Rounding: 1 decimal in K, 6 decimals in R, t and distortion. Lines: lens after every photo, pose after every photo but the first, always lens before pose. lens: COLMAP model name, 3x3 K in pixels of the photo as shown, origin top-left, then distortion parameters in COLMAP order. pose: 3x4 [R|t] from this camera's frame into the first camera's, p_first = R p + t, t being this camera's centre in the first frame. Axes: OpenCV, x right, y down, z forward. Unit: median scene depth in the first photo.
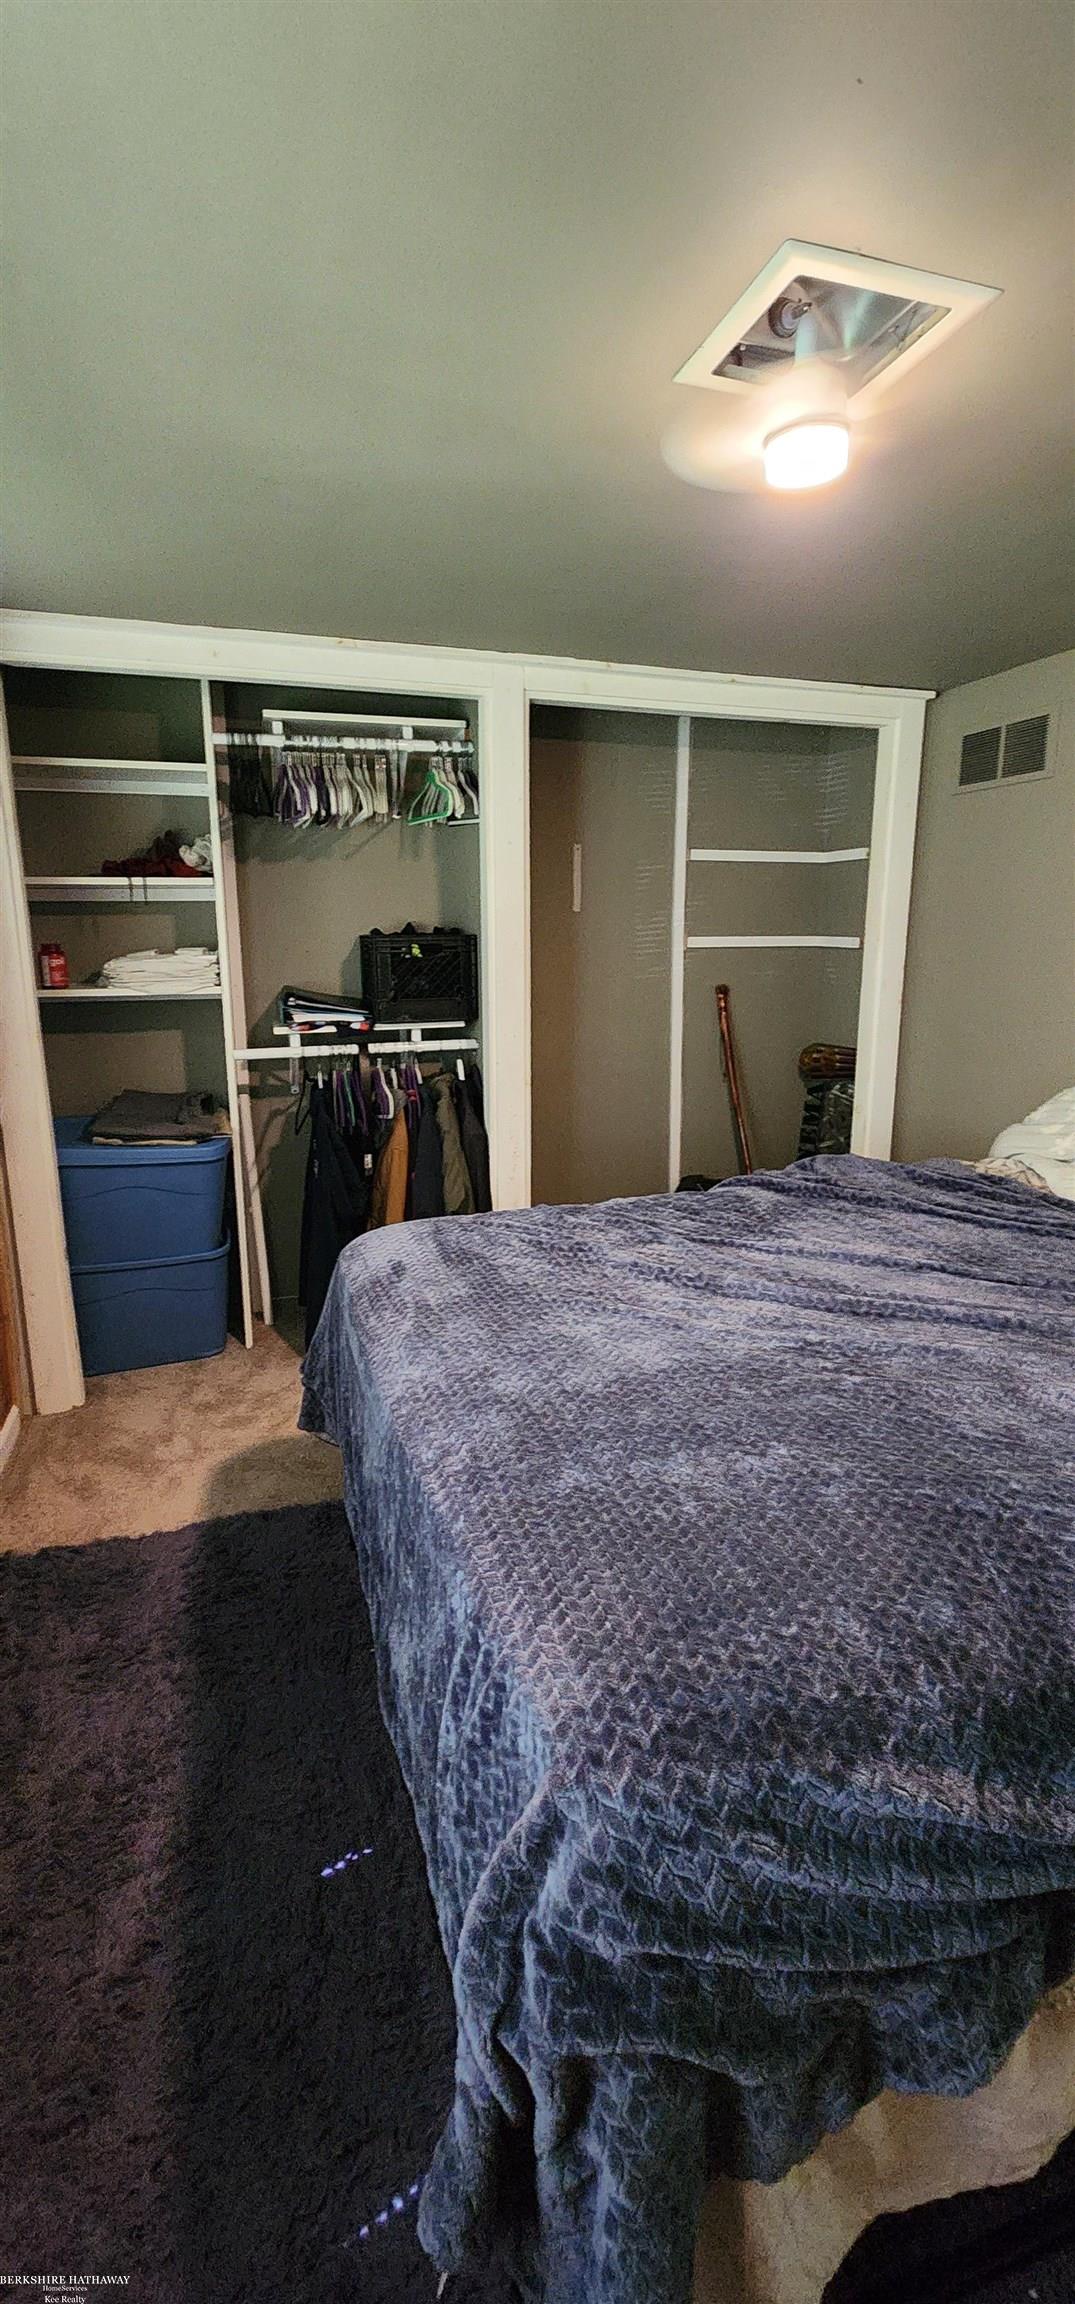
lens RADIAL K [[915.3, 0, 534.5], [0, 915.3, 1112.7], [0, 0, 1]] dist [0.000392, -0.000143]
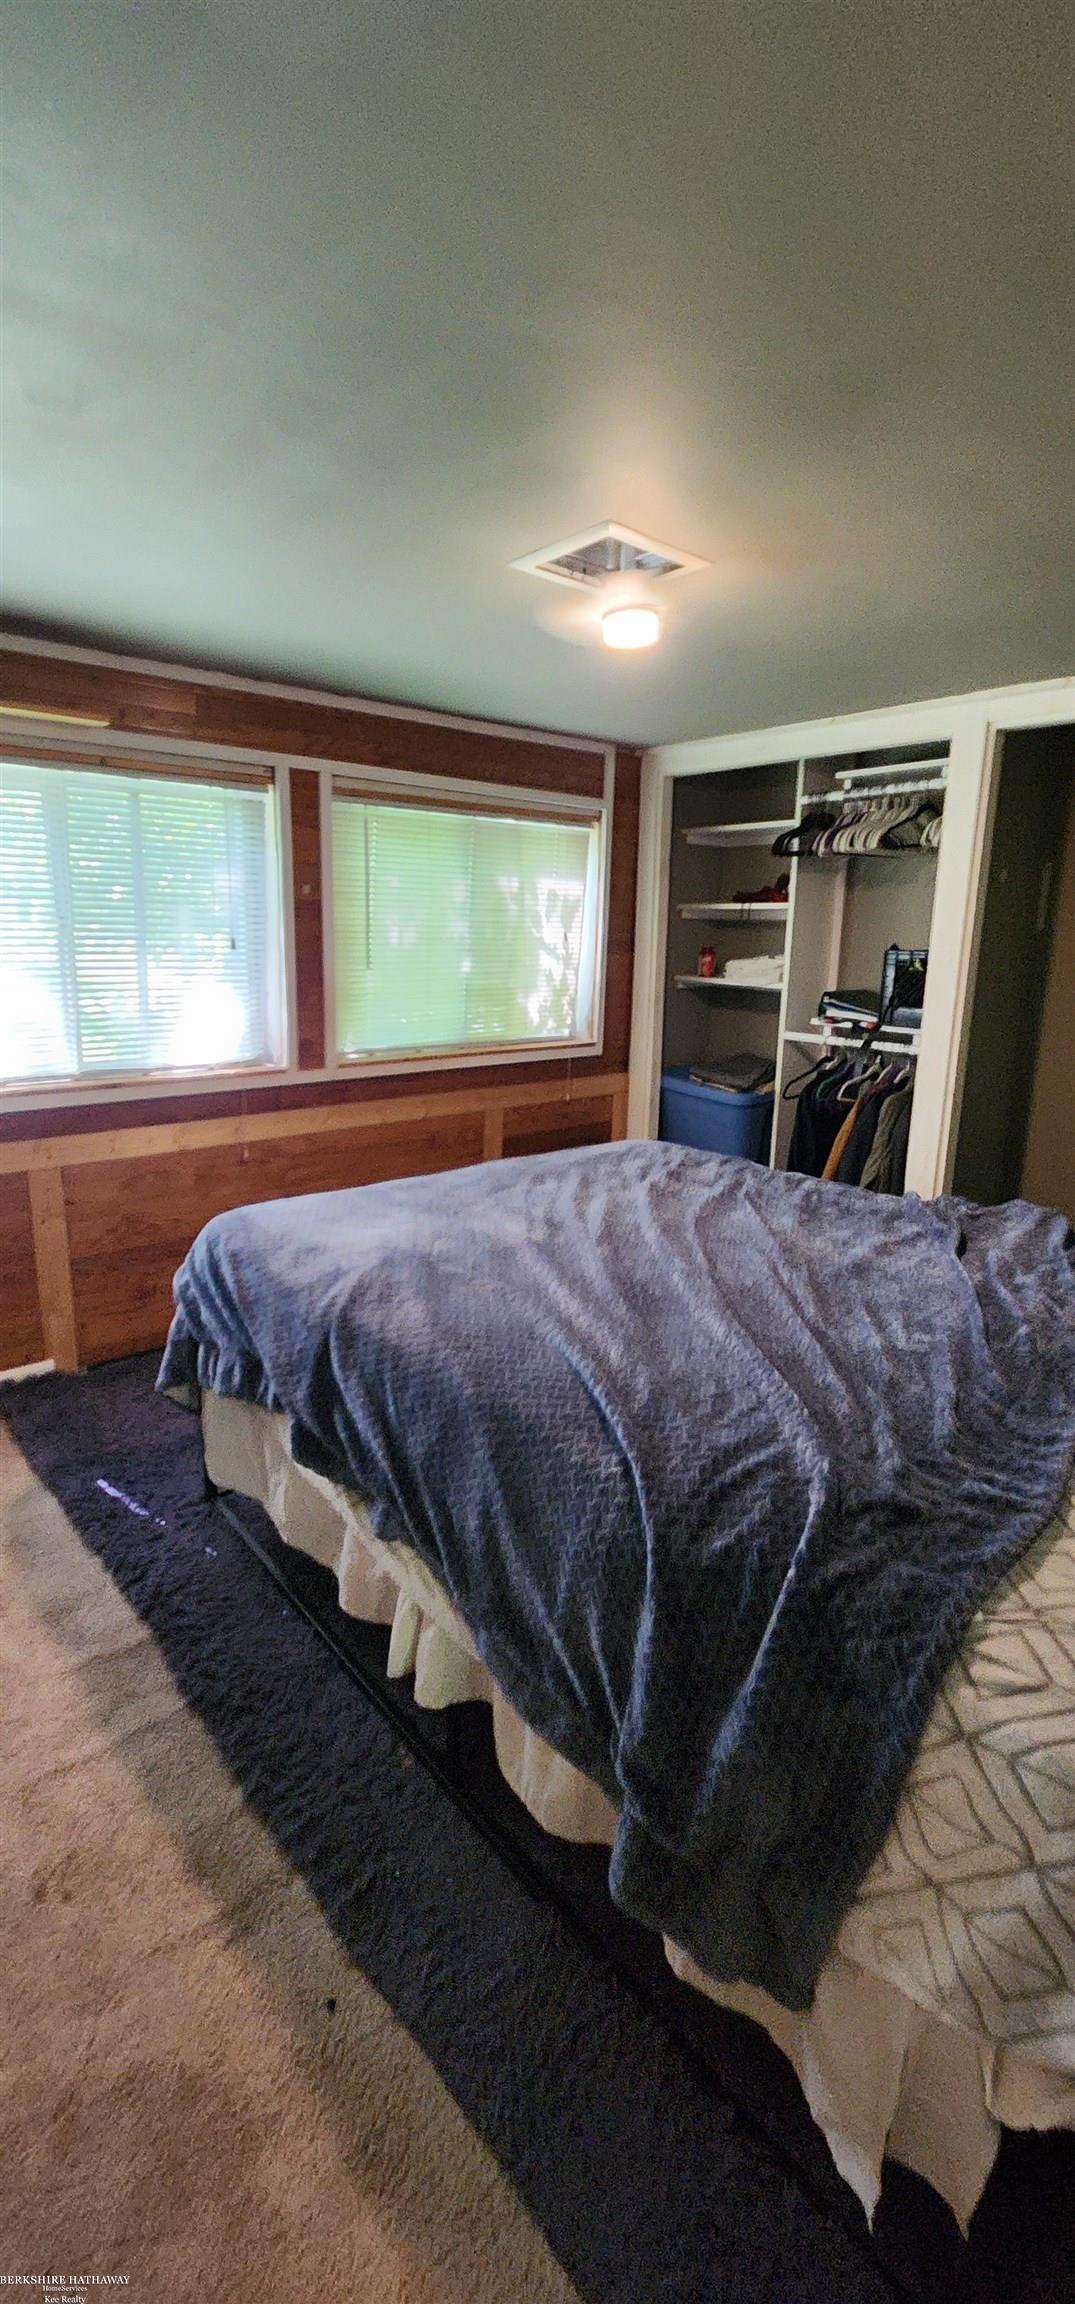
lens RADIAL K [[915.3, 0, 534.5], [0, 915.3, 1112.7], [0, 0, 1]] dist [0.000392, -0.000143]
pose [[0.399598, 0.190076, -0.896768, 0.754543], [-0.211420, 0.971003, 0.111602, -0.026449], [0.891977, 0.144999, 0.428196, 0.128394]]
